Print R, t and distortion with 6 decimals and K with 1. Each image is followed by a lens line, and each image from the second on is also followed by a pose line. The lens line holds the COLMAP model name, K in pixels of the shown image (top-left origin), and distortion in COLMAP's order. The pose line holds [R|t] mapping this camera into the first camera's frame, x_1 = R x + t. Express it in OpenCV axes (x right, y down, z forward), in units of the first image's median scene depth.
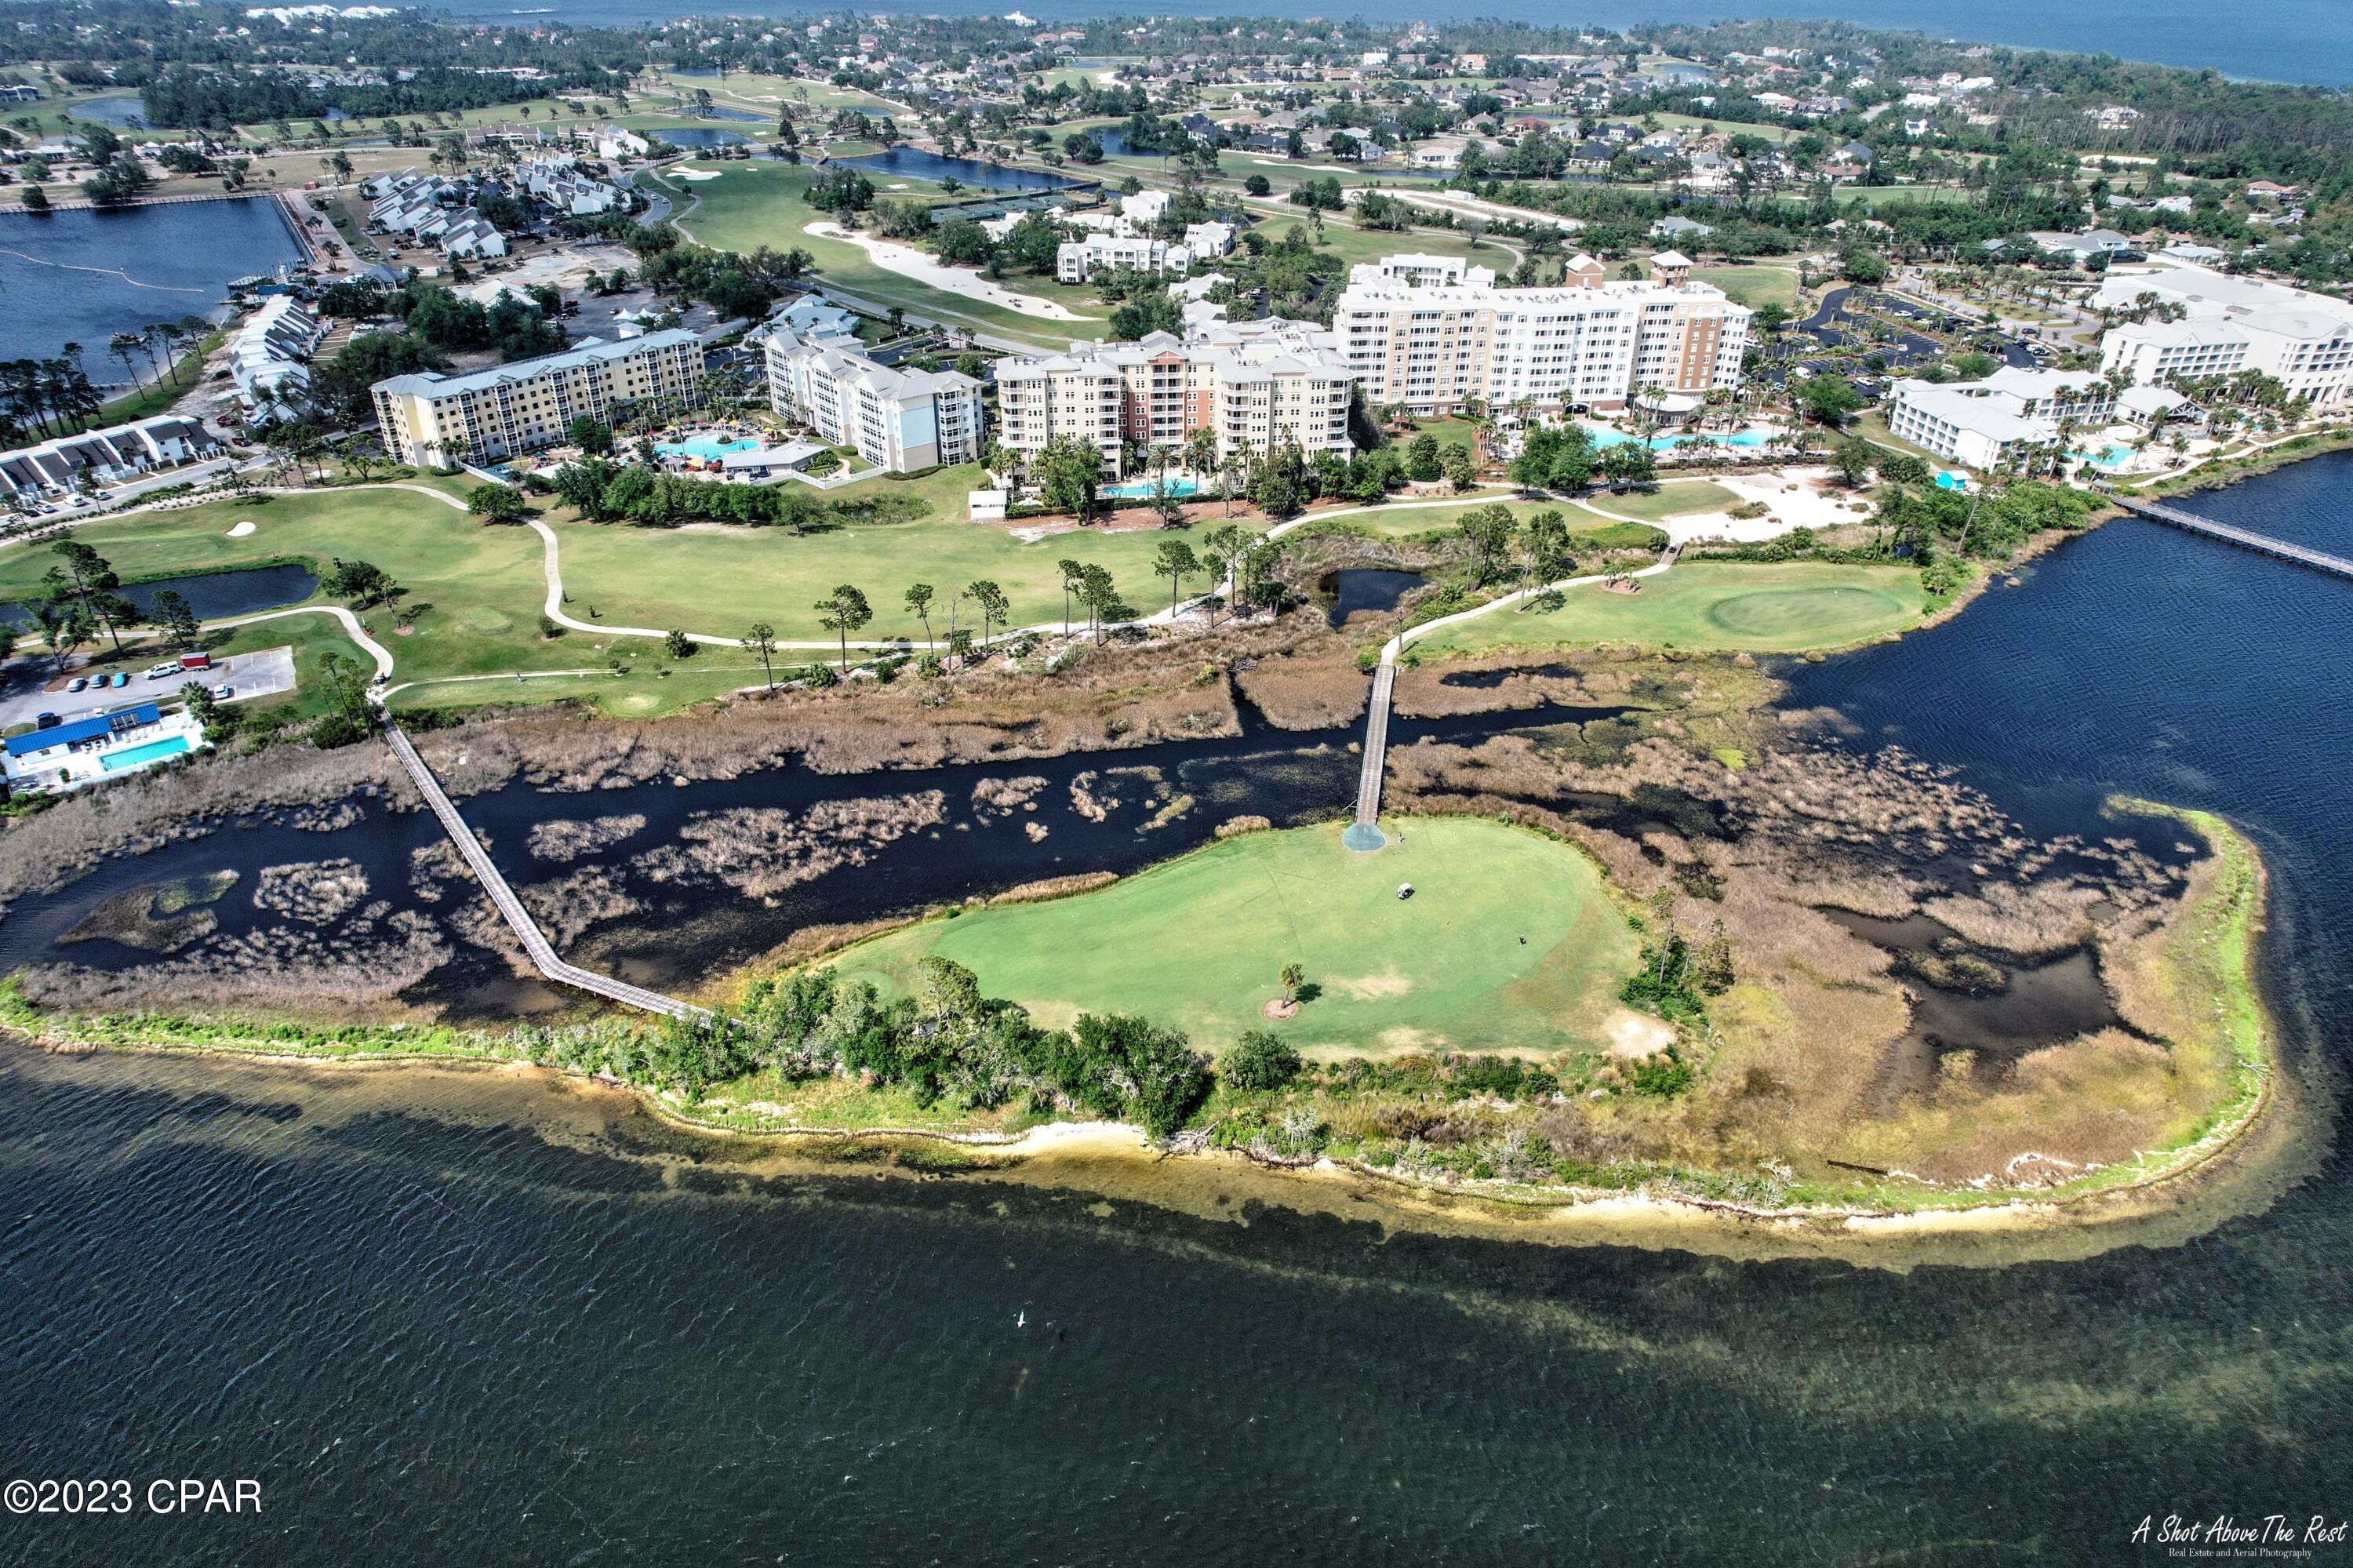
lens RADIAL K [[1412.8, 0, 1129.1], [0, 1412.8, 863.2], [0, 0, 1]] dist [-0.006269, -0.000139]
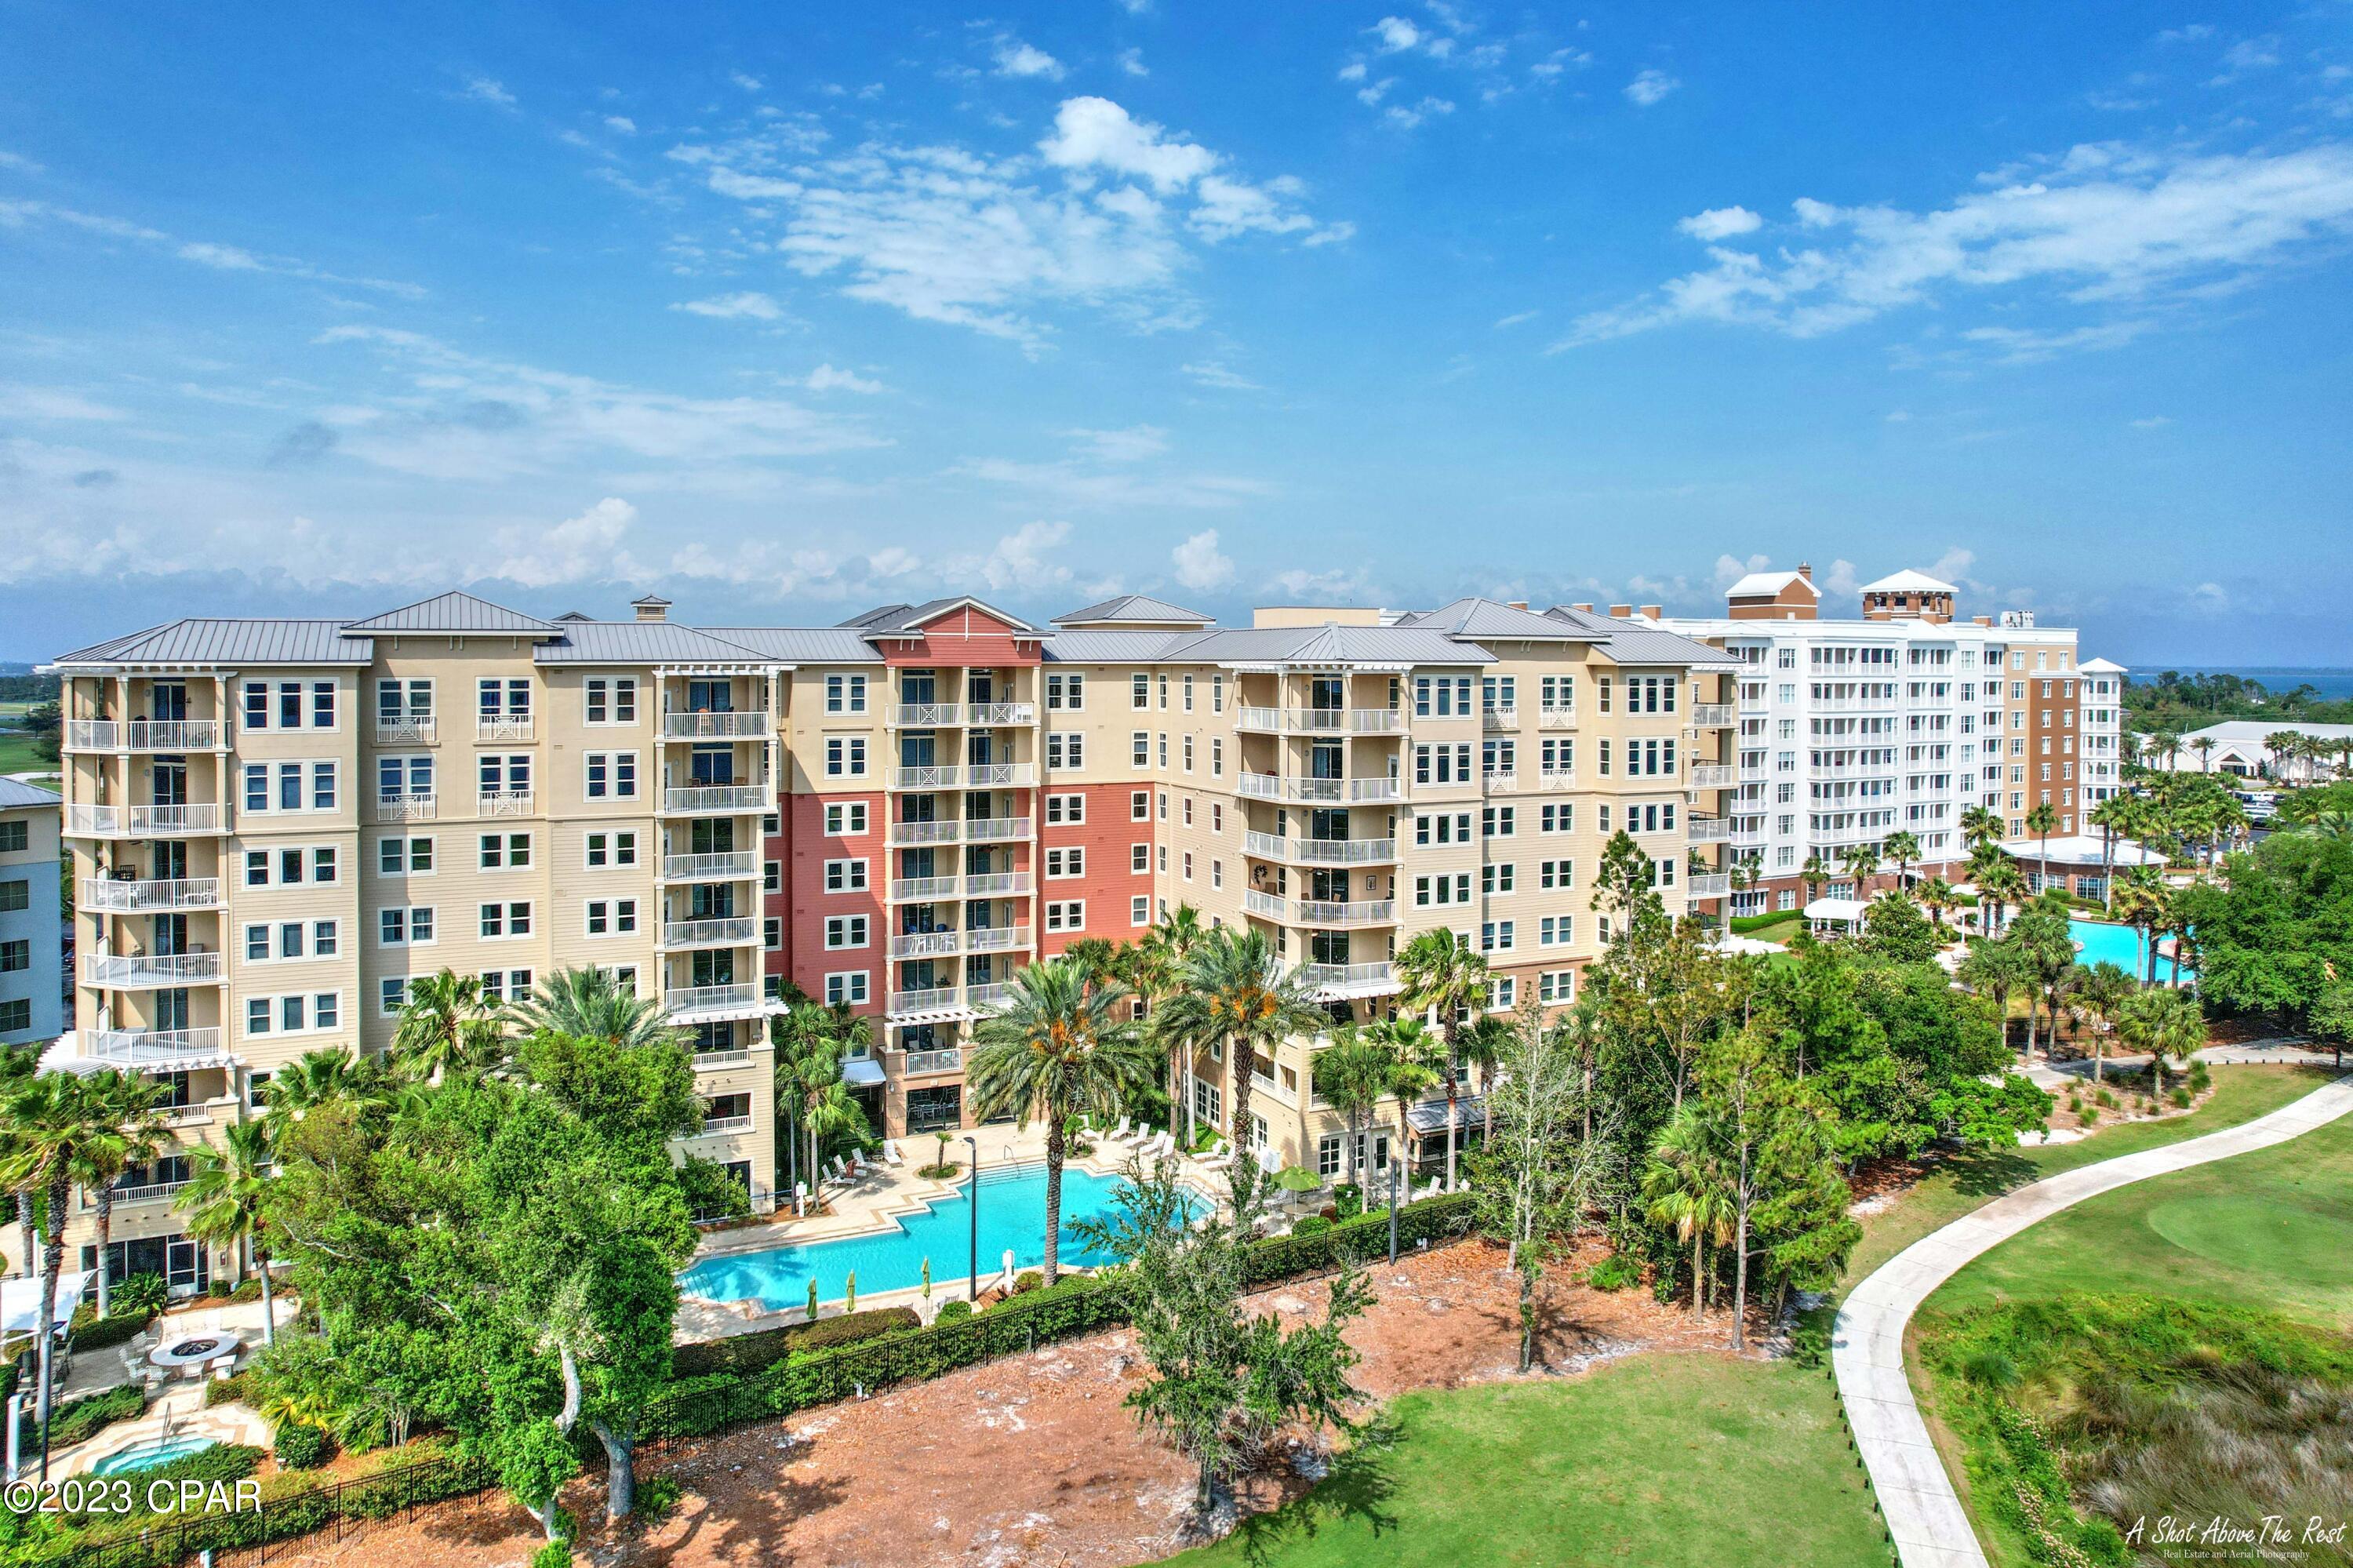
lens RADIAL K [[1535.3, 0, 1165.9], [0, 1535.3, 721.5], [0, 0, 1]] dist [-0.075289, 0.068864]
pose [[0.939705, -0.007531, 0.341904, -0.027214], [0.183715, 0.854367, -0.486113, -0.219376], [-0.288451, 0.519615, 0.804236, 0.795272]]
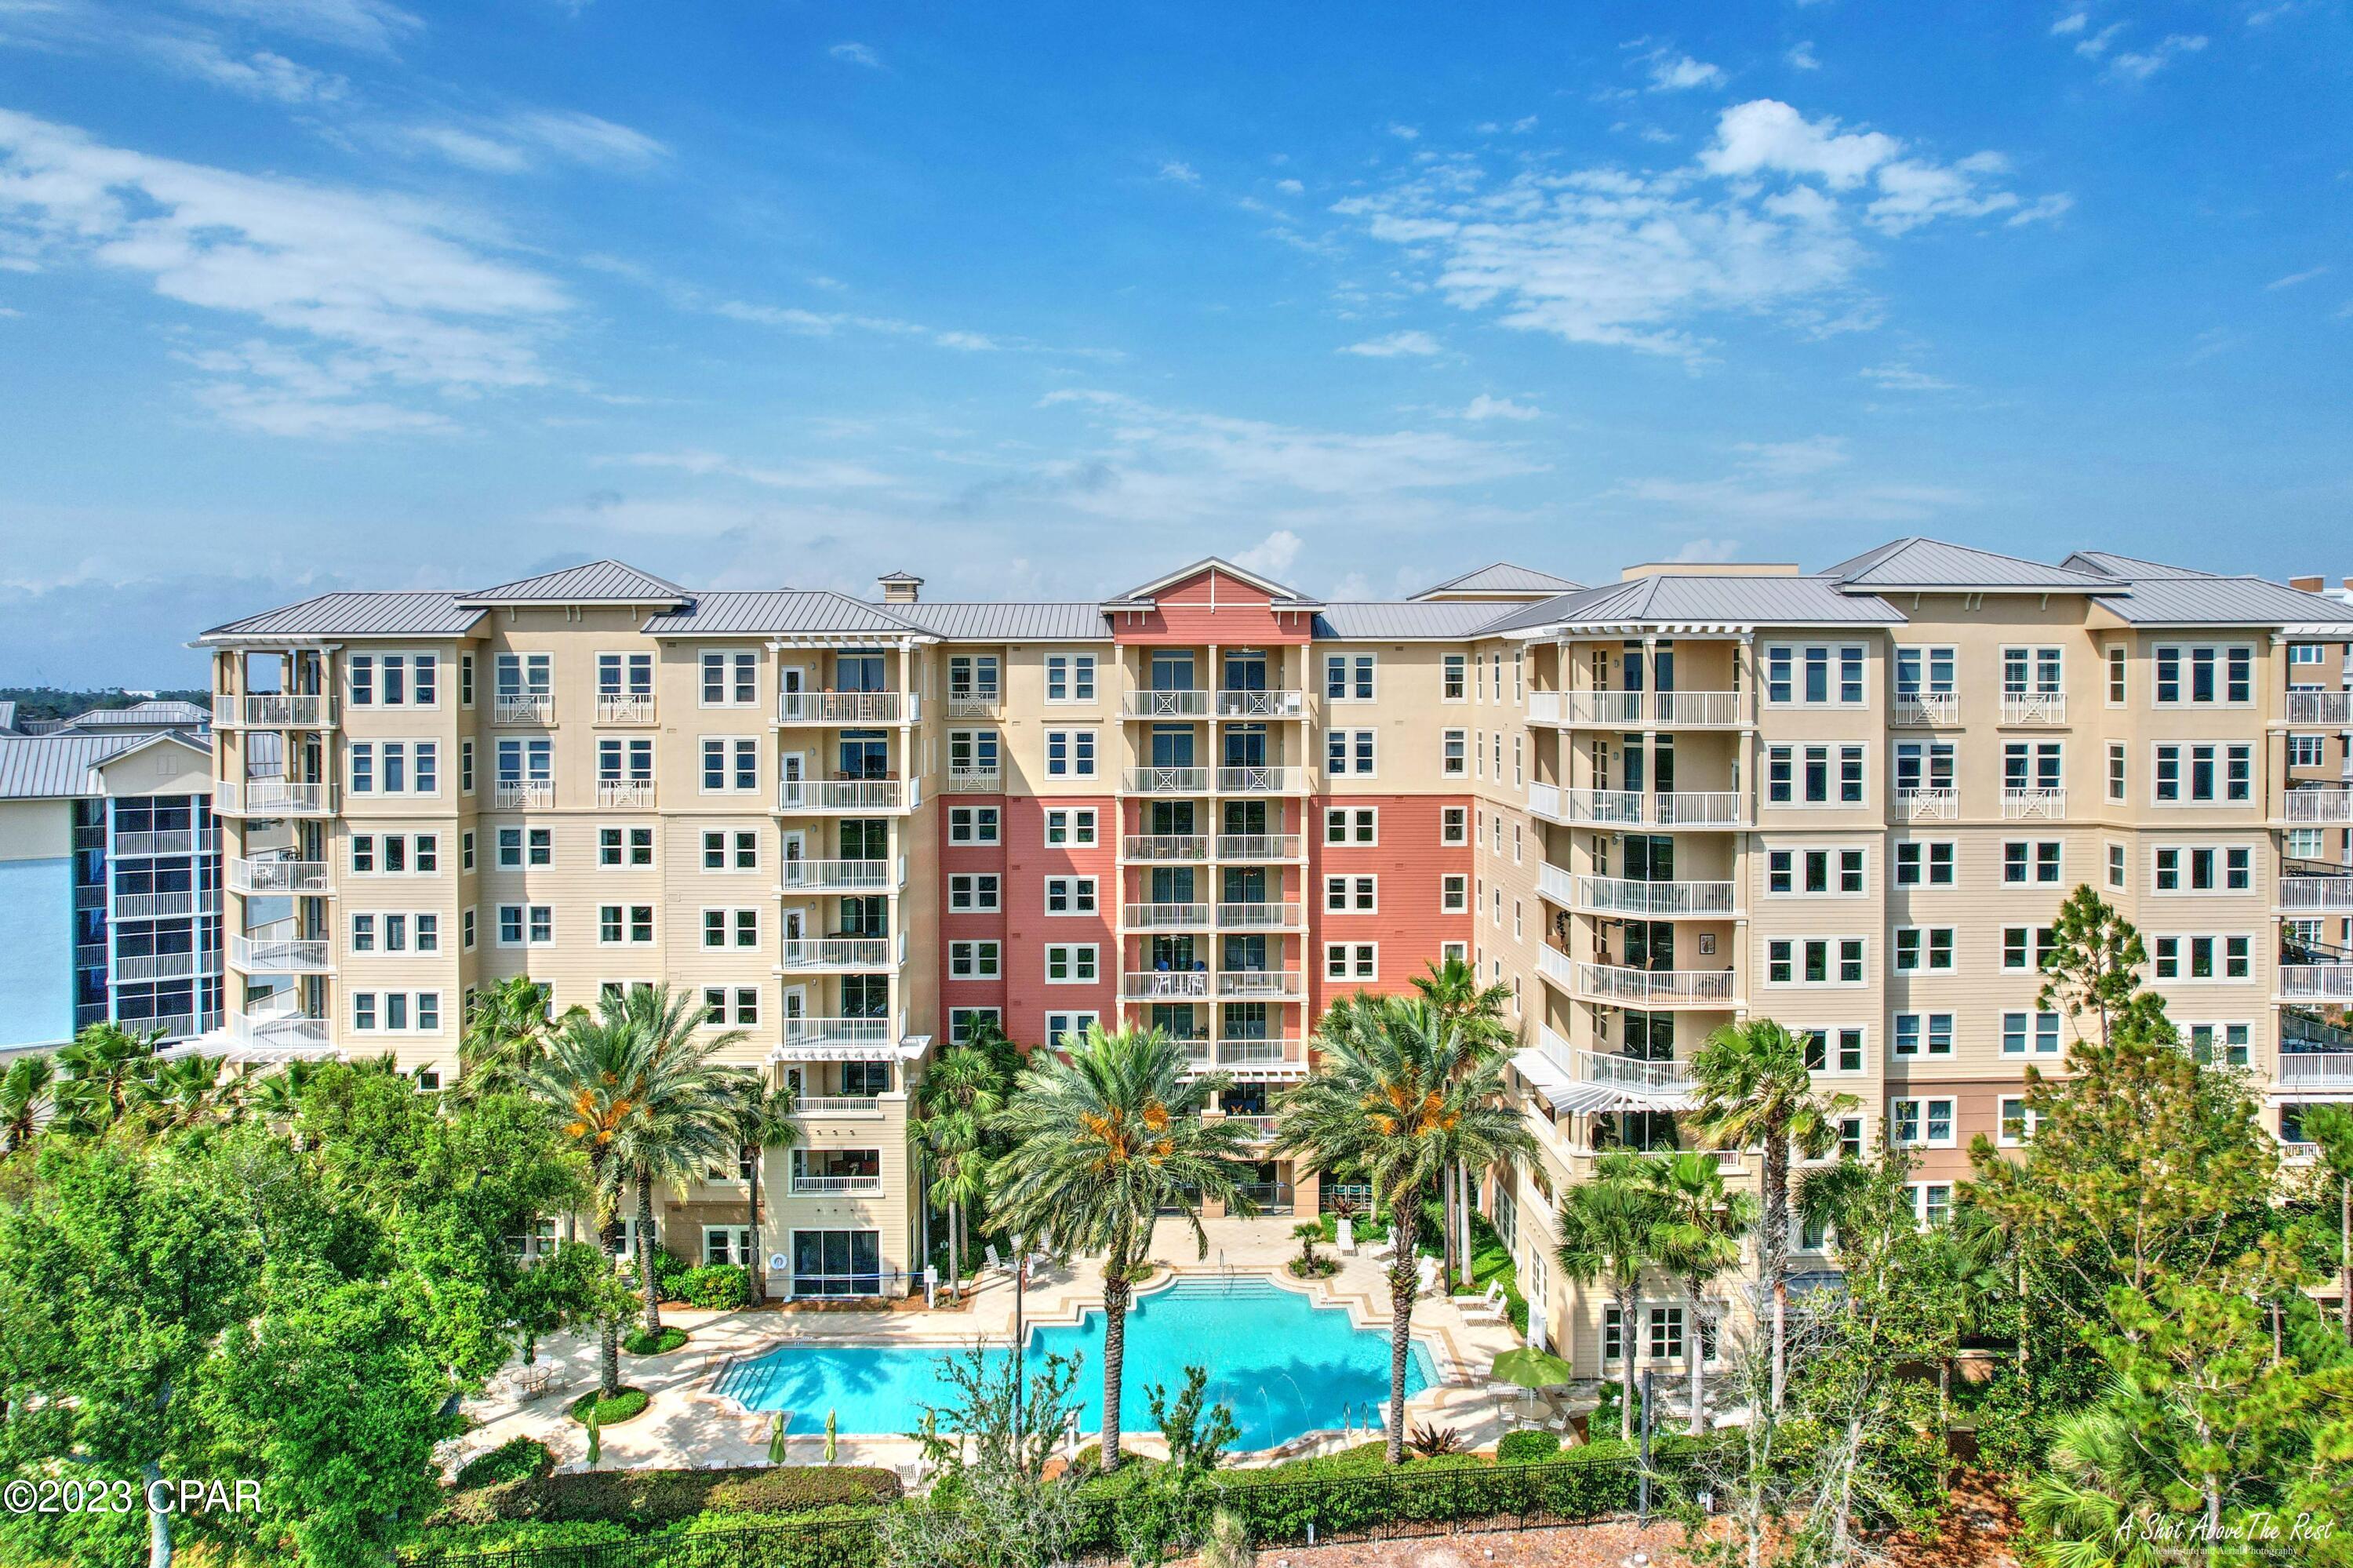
lens RADIAL K [[1535.3, 0, 1165.9], [0, 1535.3, 721.5], [0, 0, 1]] dist [-0.075289, 0.068864]
pose [[0.997824, 0.004447, -0.065788, 0.034468], [-0.038679, 0.847511, -0.529366, -0.238502], [0.053401, 0.530759, 0.845839, 0.834770]]
